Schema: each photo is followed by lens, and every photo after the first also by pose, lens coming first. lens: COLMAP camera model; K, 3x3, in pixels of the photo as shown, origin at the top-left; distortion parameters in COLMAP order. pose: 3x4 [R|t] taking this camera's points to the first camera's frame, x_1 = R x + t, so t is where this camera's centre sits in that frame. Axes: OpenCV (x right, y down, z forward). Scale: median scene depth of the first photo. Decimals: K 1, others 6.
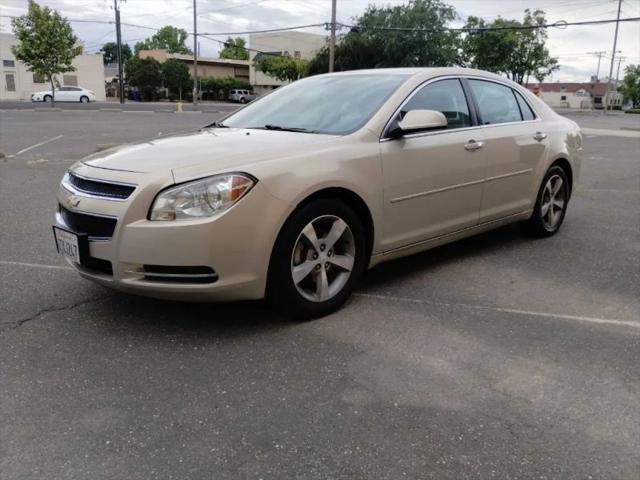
lens RADIAL K [[539.2, 0, 323.2], [0, 539.2, 235.8], [0, 0, 1]] dist [0.065725, -0.095179]
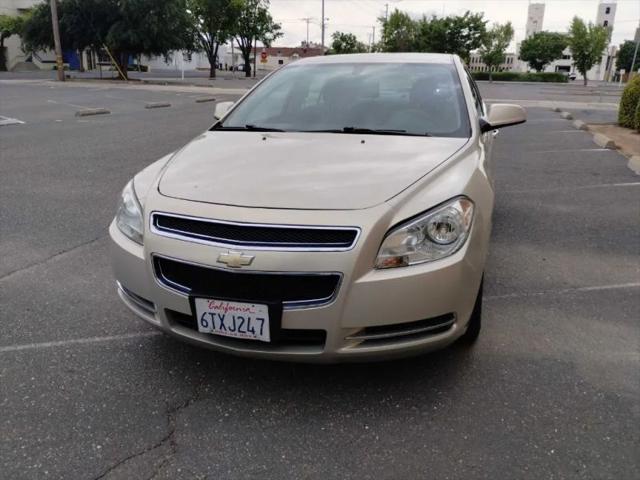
lens RADIAL K [[539.2, 0, 318.0], [0, 539.2, 242.5], [0, 0, 1]] dist [0.065725, -0.095179]
pose [[0.878676, -0.152787, 0.452311, -0.611912], [0.118216, 0.987534, 0.103929, -0.130790], [-0.462551, -0.037850, 0.885784, 0.281097]]
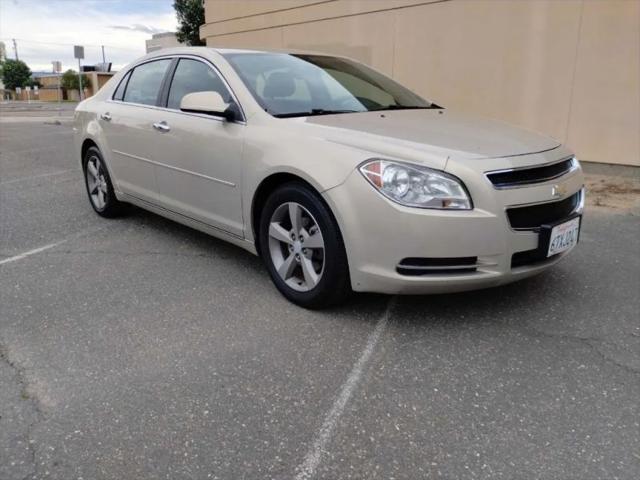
lens RADIAL K [[539.2, 0, 324.2], [0, 539.2, 239.6], [0, 0, 1]] dist [0.065725, -0.095179]
pose [[0.034464, -0.275877, 0.960575, -1.254535], [0.233387, 0.936792, 0.260673, -0.289343], [-0.971773, 0.215202, 0.096672, 1.184325]]
